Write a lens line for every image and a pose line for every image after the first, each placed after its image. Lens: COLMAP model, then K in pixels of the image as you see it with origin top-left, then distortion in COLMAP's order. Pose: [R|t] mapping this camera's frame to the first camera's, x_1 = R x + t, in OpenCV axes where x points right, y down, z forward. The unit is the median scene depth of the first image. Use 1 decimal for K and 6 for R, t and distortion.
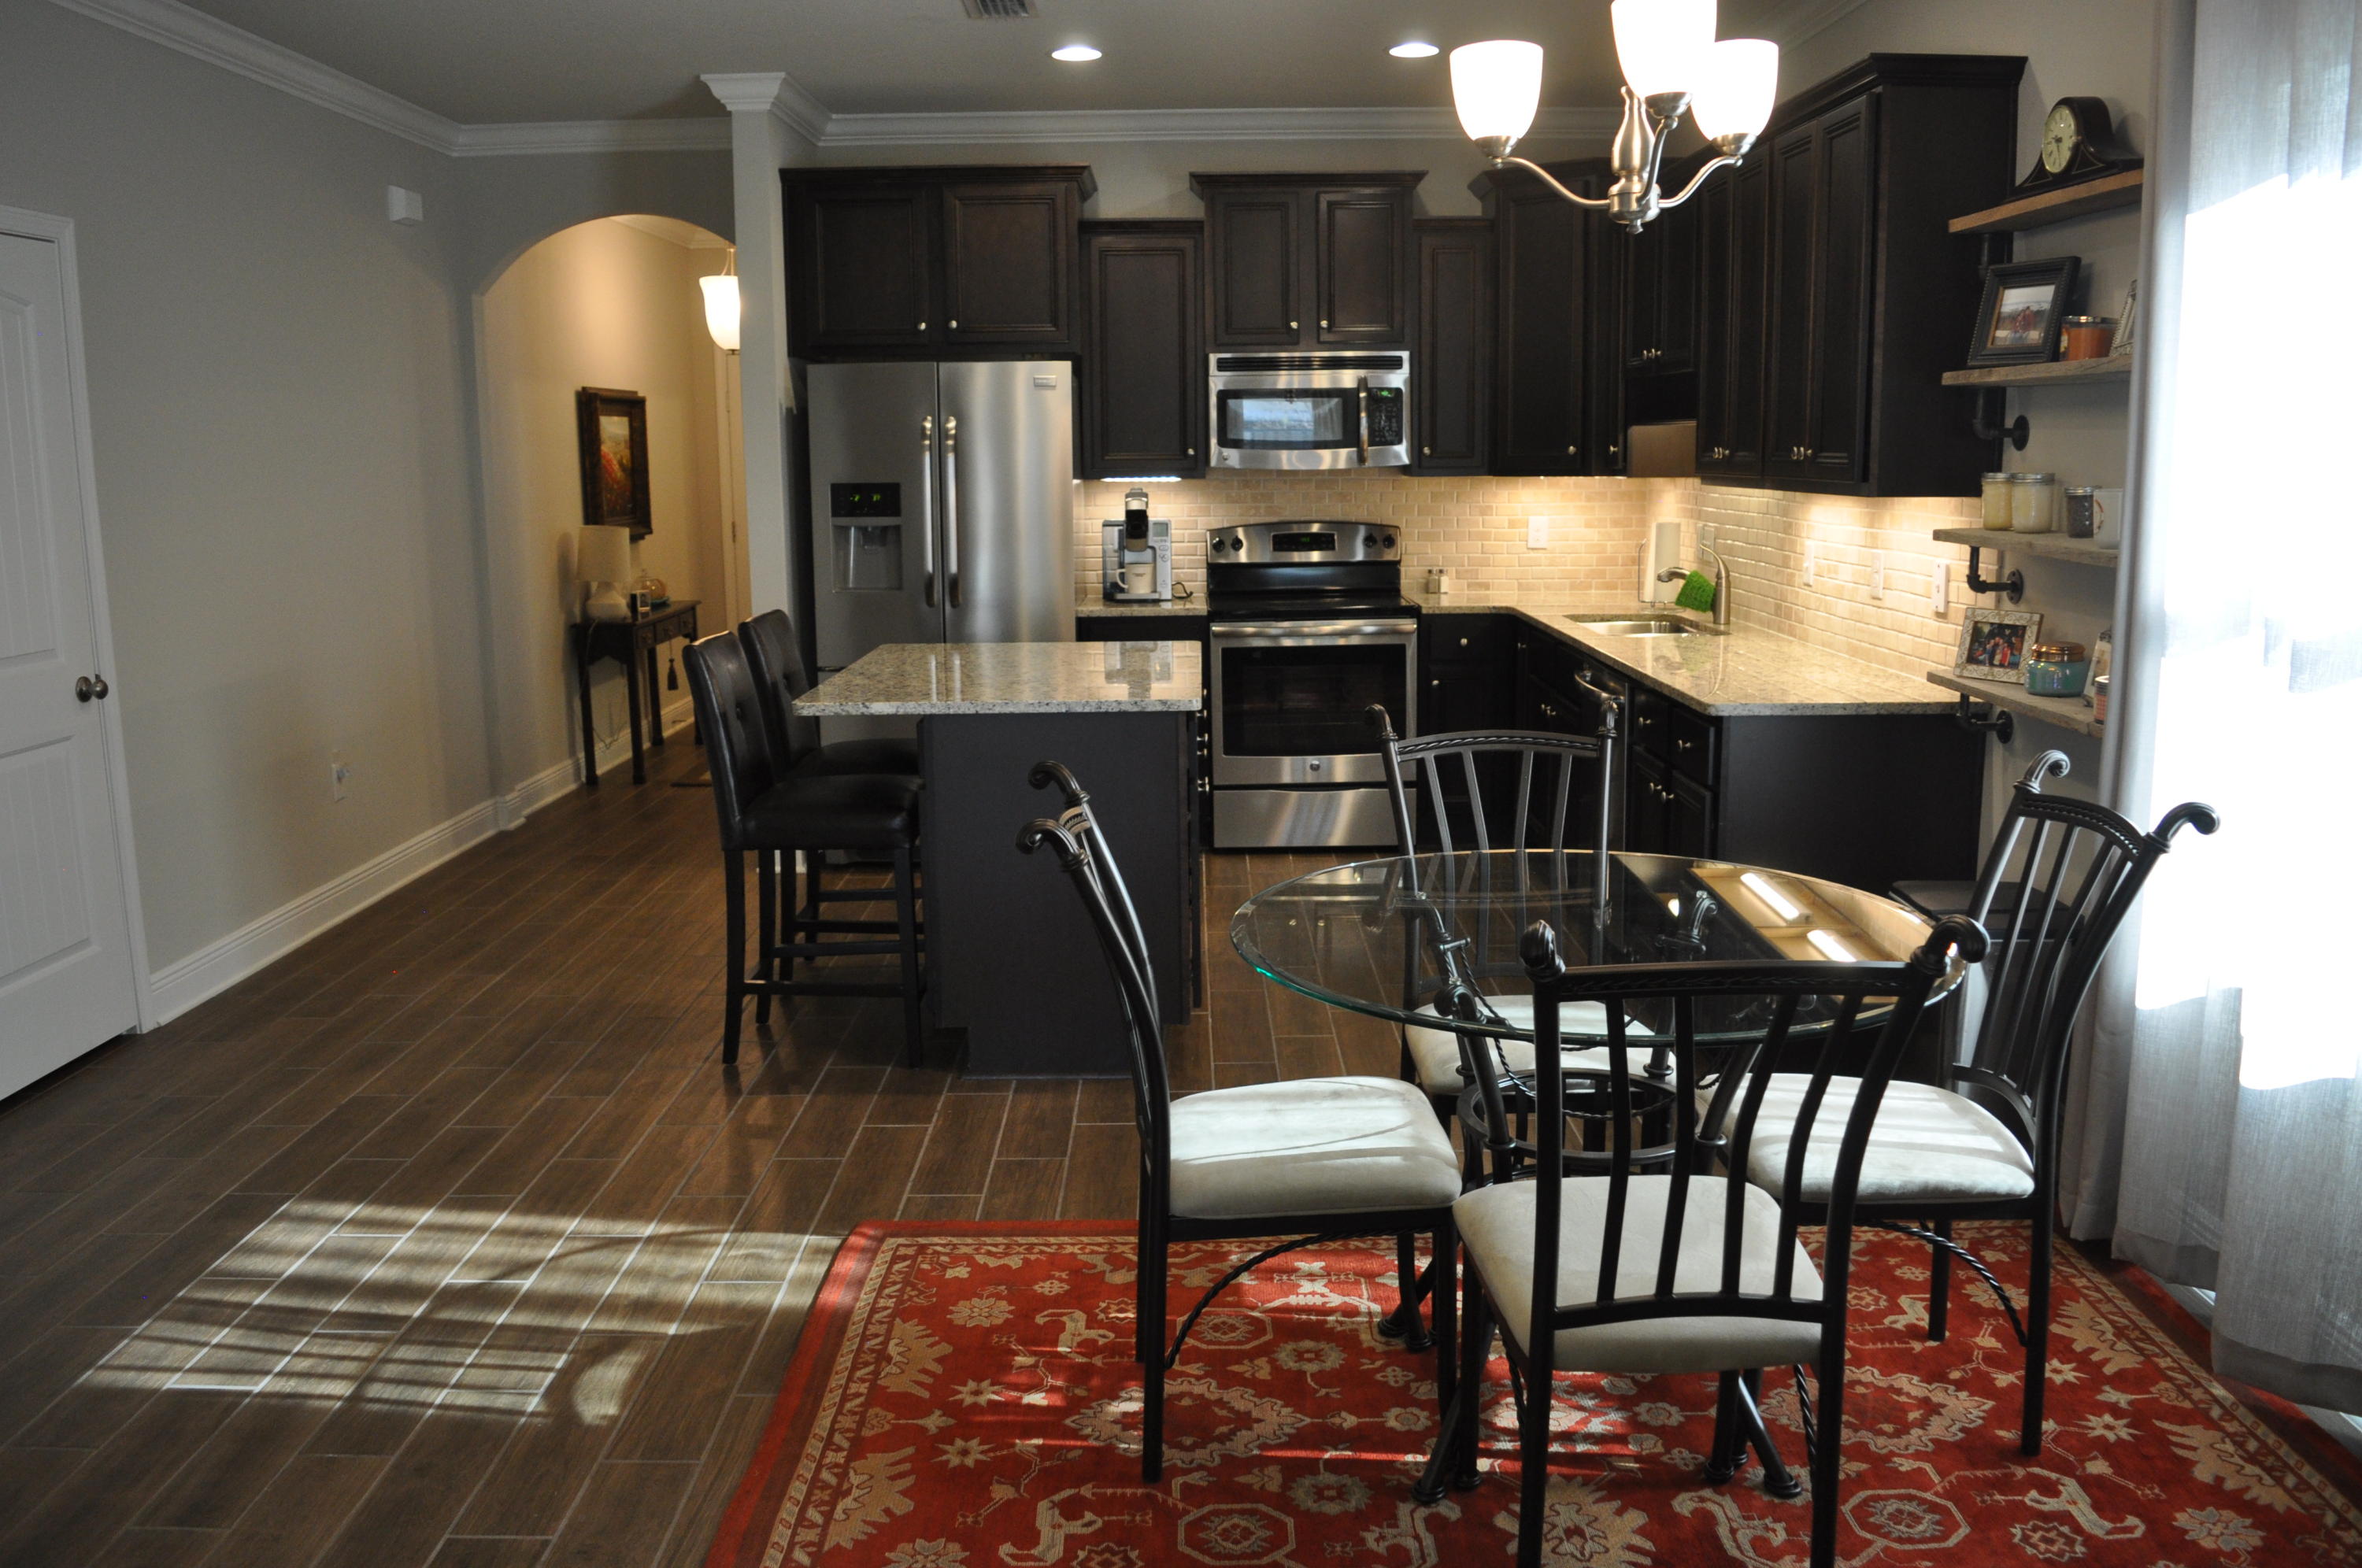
lens RADIAL K [[1849.8, 0, 1188.8], [0, 1849.8, 779.5], [0, 0, 1]] dist [-0.094885, 0.025480]
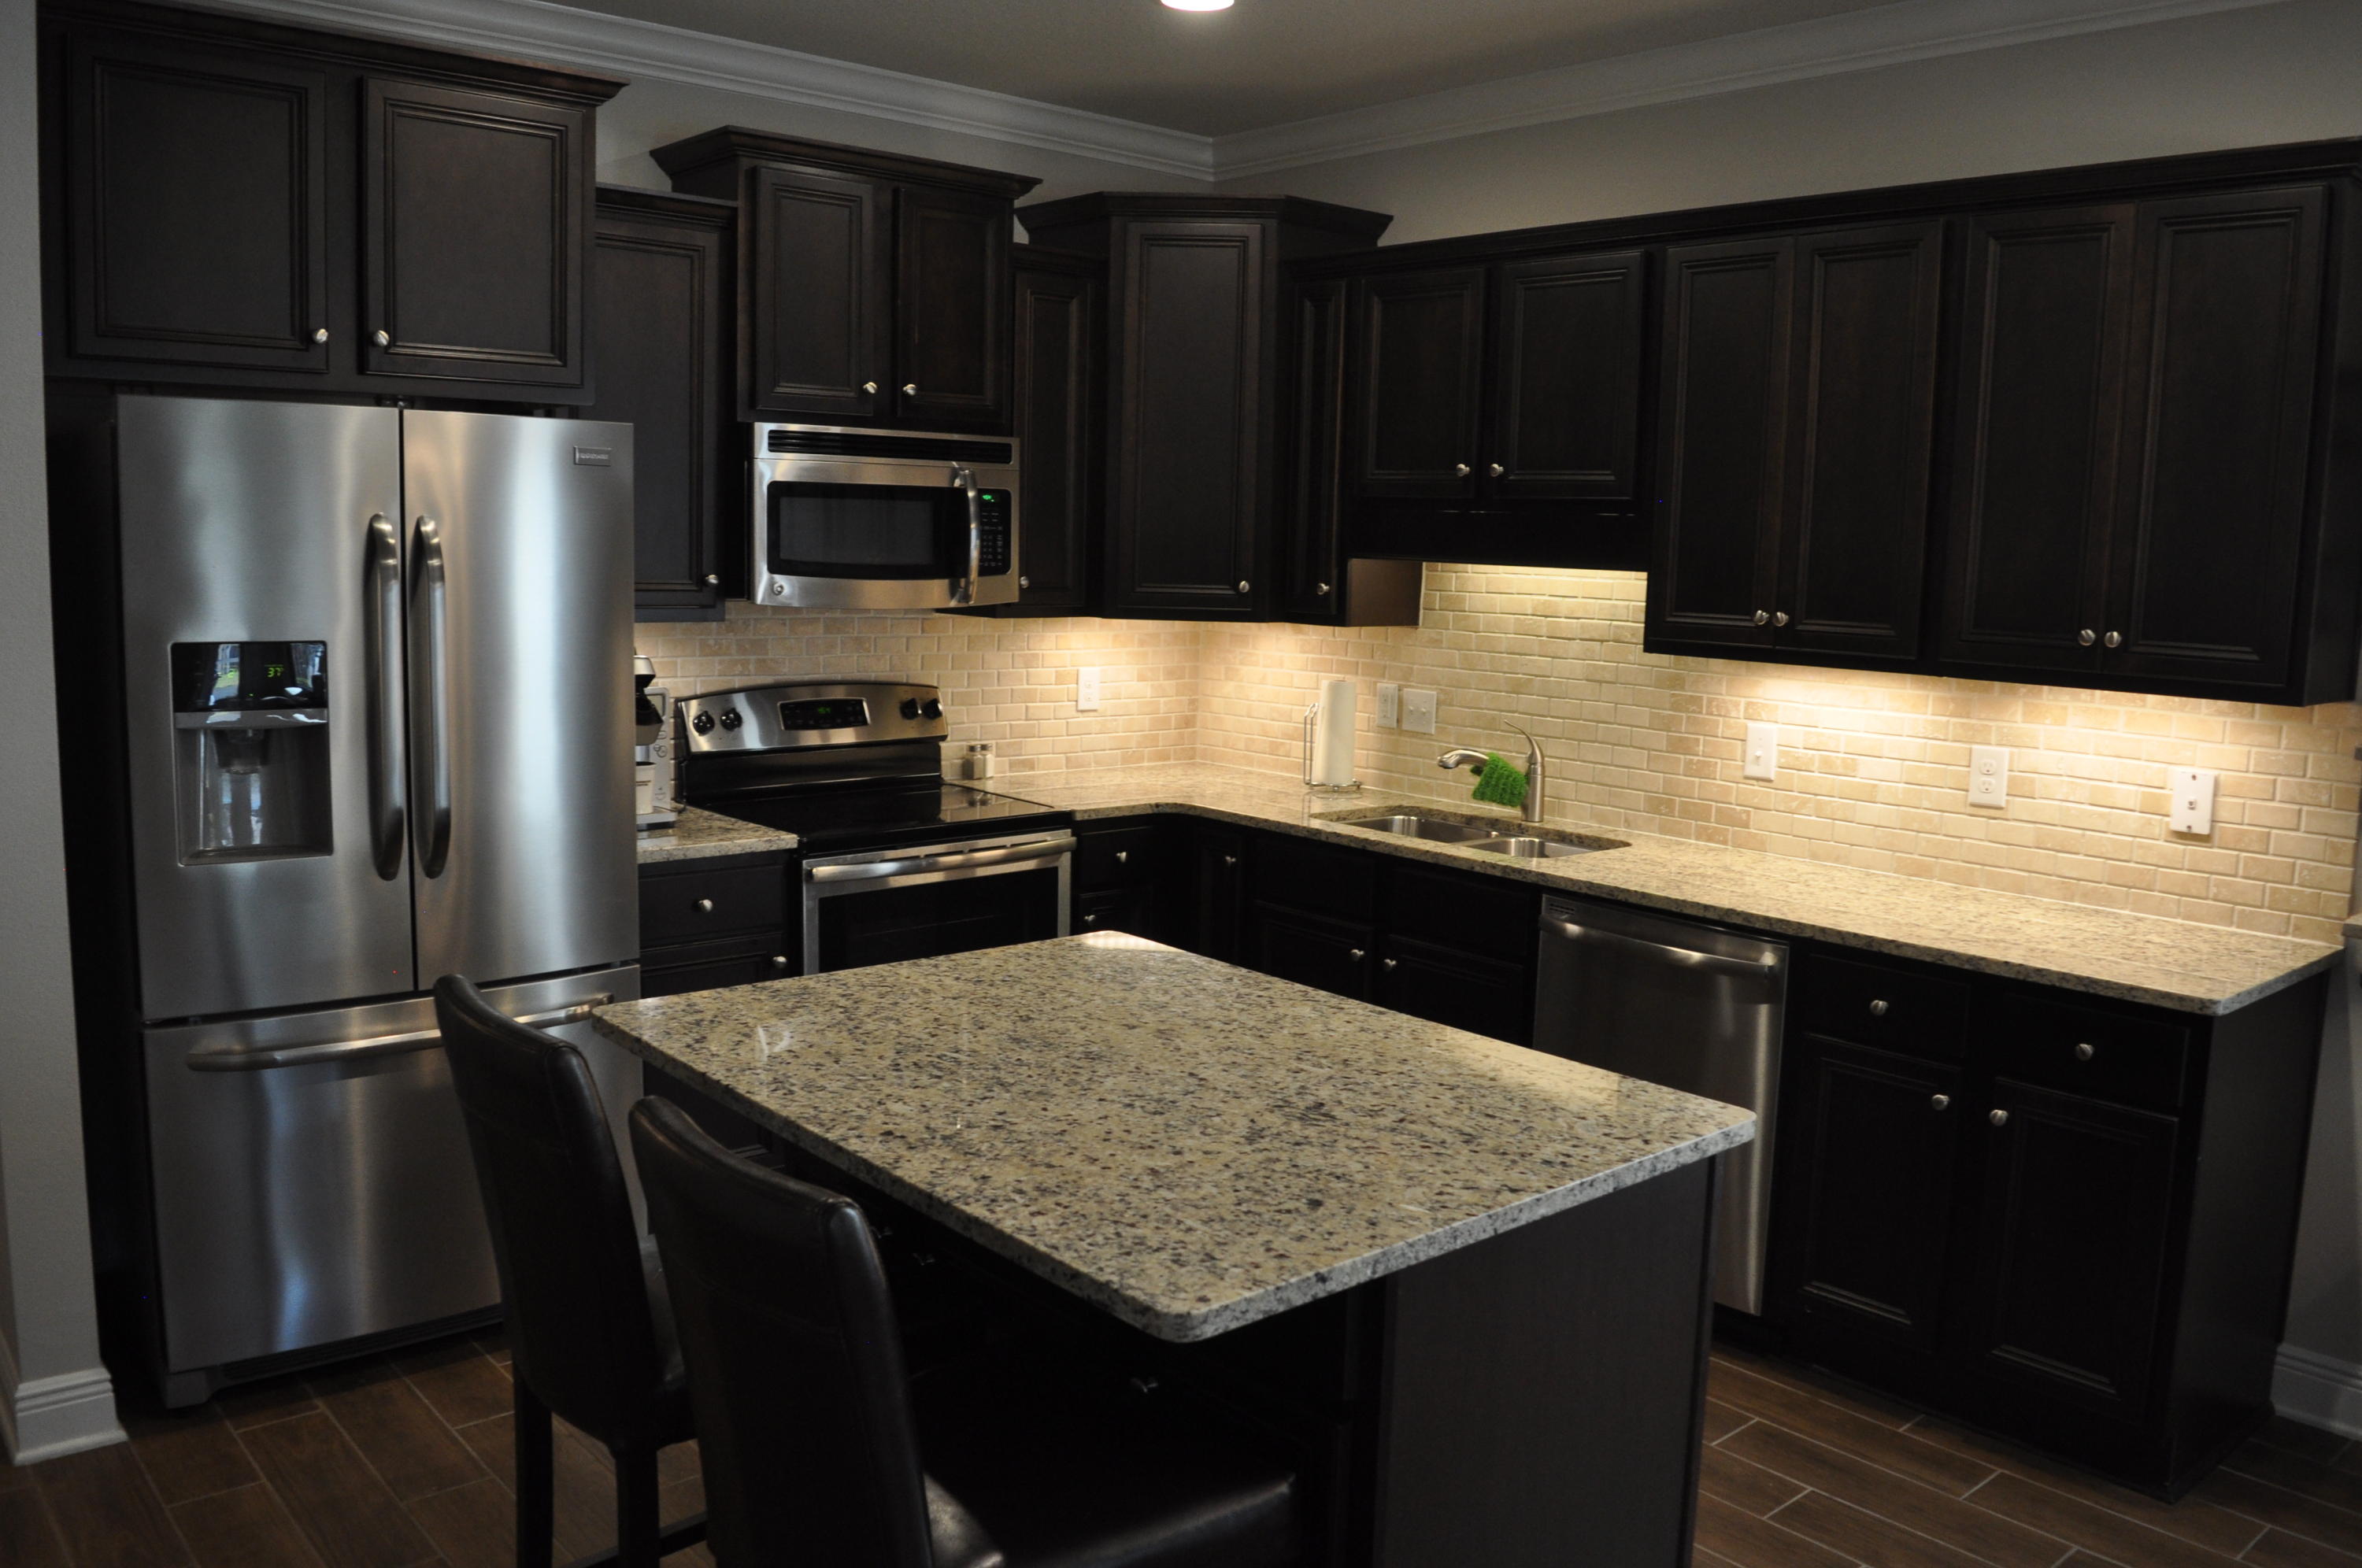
lens RADIAL K [[1849.8, 0, 1188.8], [0, 1849.8, 779.5], [0, 0, 1]] dist [-0.094885, 0.025480]
pose [[0.754720, -0.054087, 0.653814, -0.291713], [0.081329, 0.996622, -0.011435, -0.094290], [-0.650986, 0.061805, 0.756569, 0.452919]]
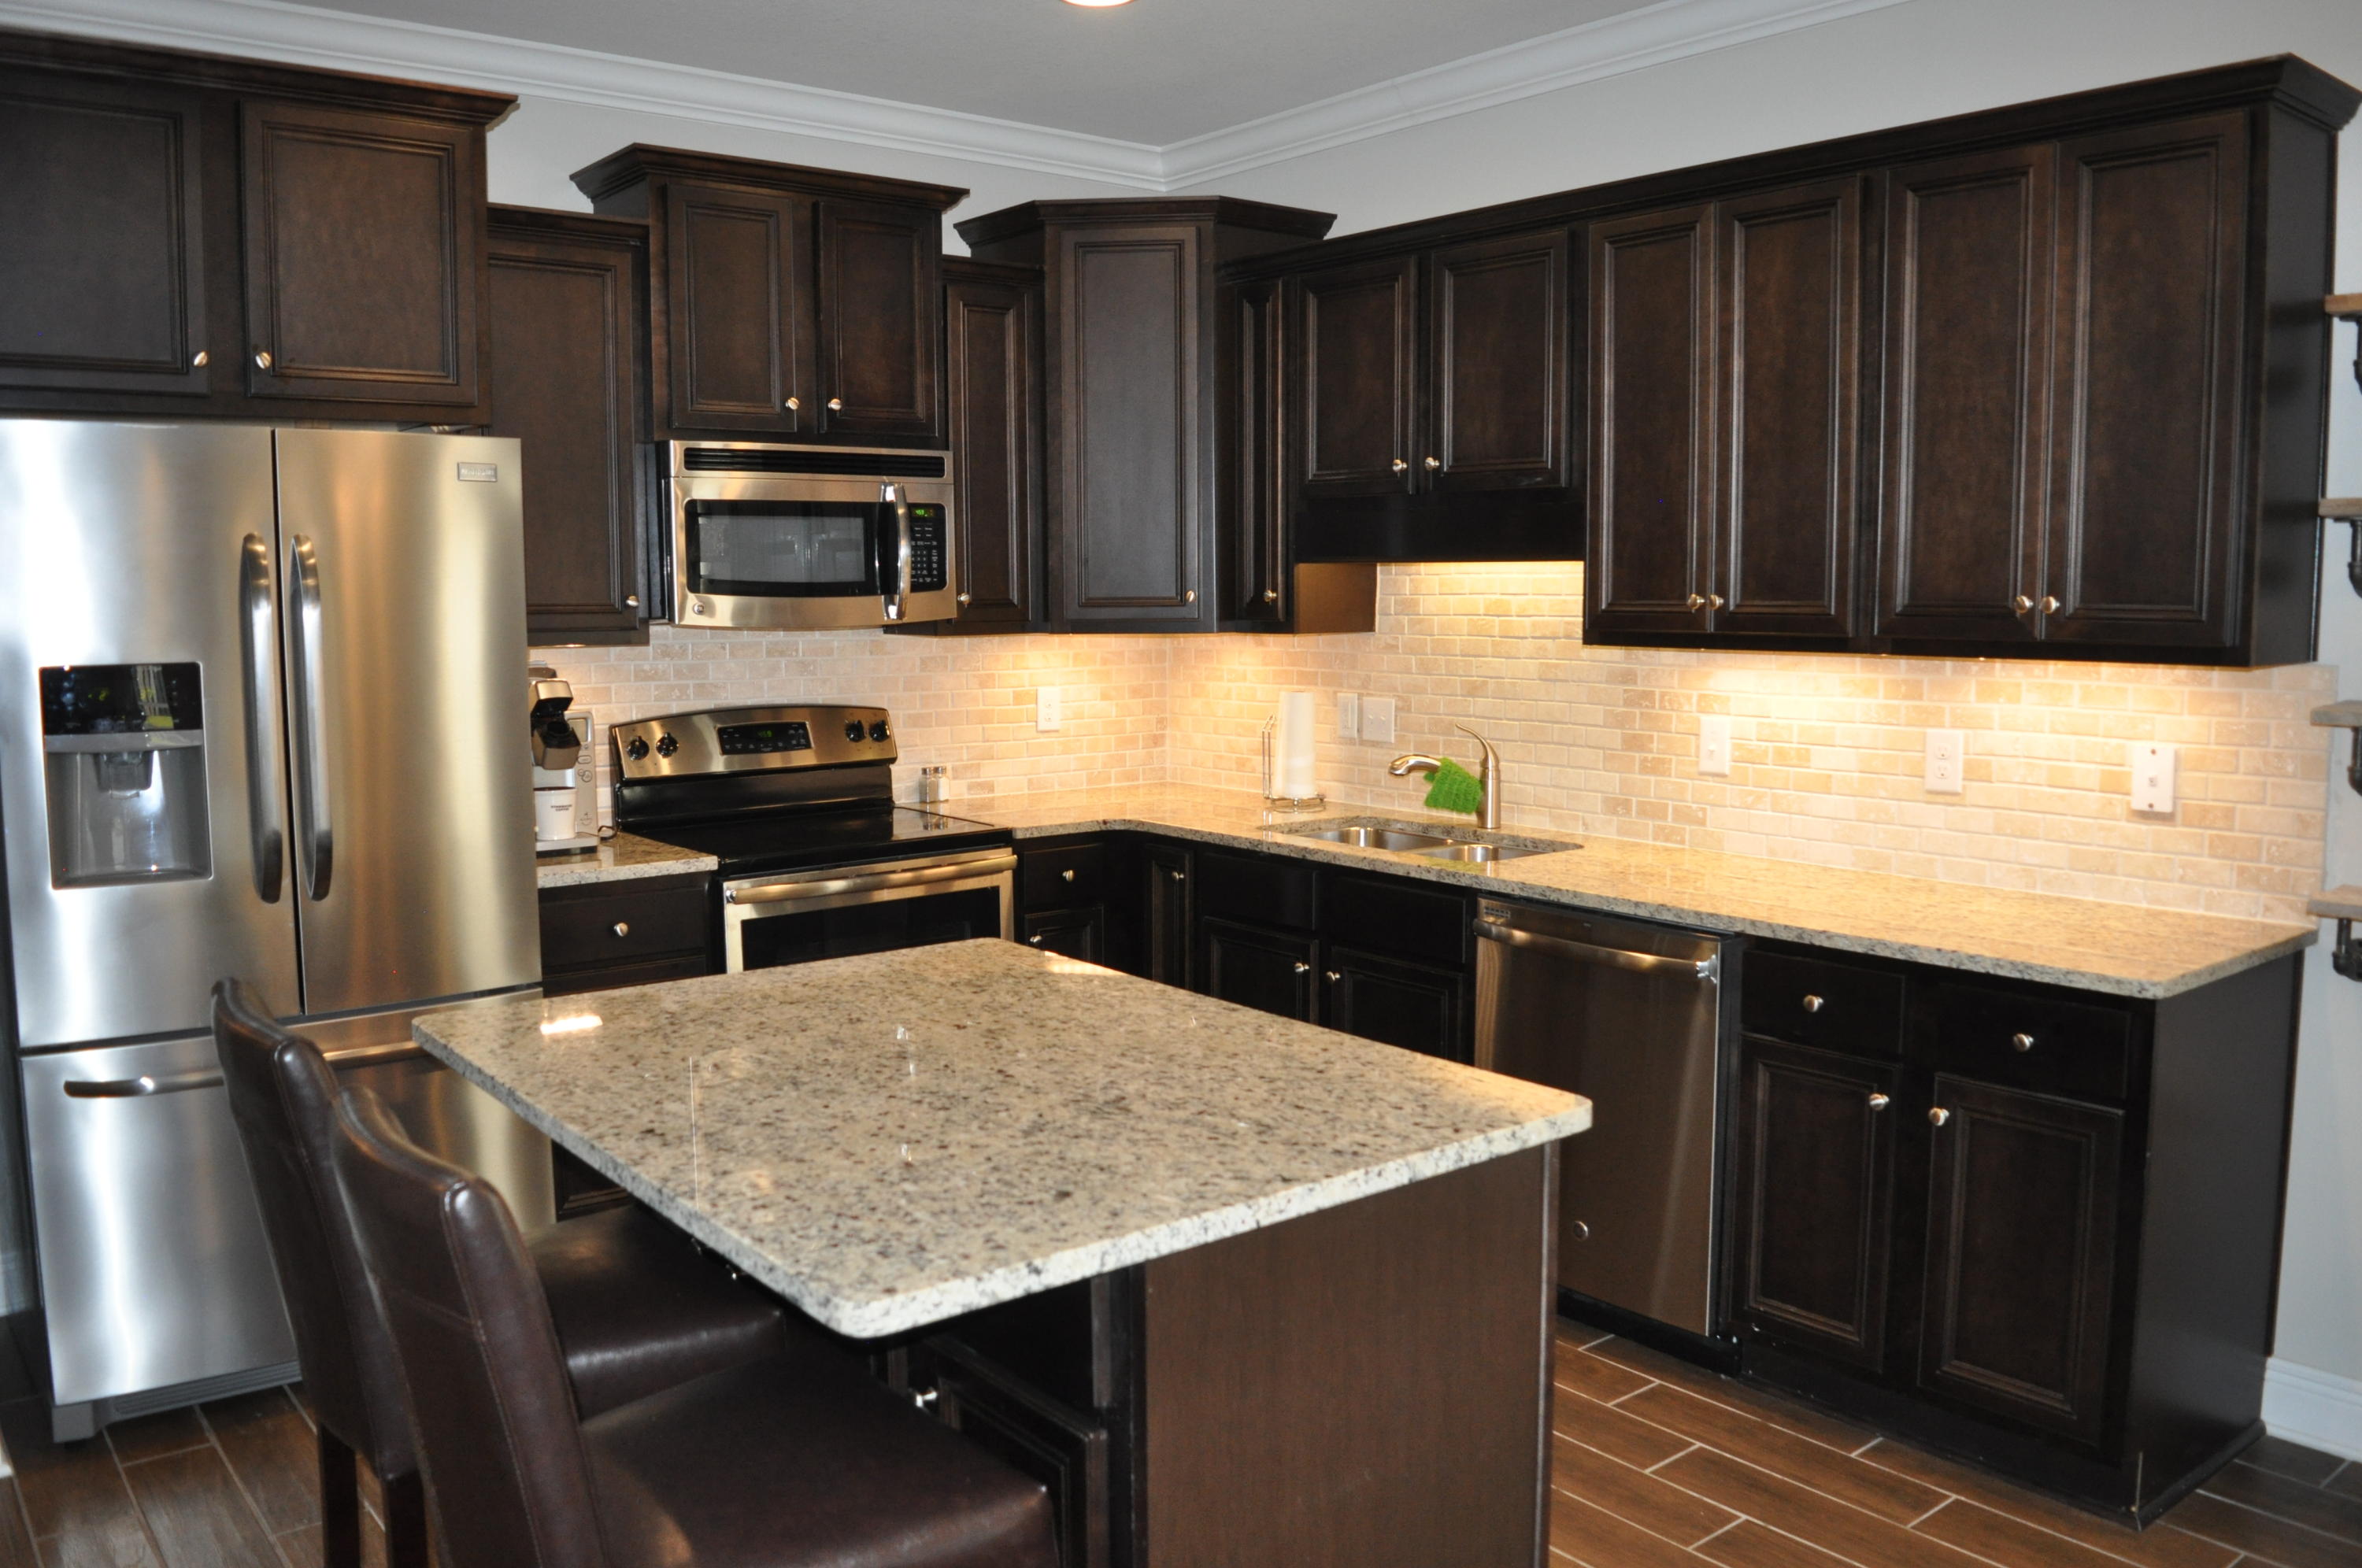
lens RADIAL K [[1849.8, 0, 1188.8], [0, 1849.8, 779.5], [0, 0, 1]] dist [-0.094885, 0.025480]
pose [[0.782881, -0.057304, 0.619526, -0.240657], [0.105839, 0.993502, -0.041851, -0.076926], [-0.613103, 0.098334, 0.783859, 0.434717]]
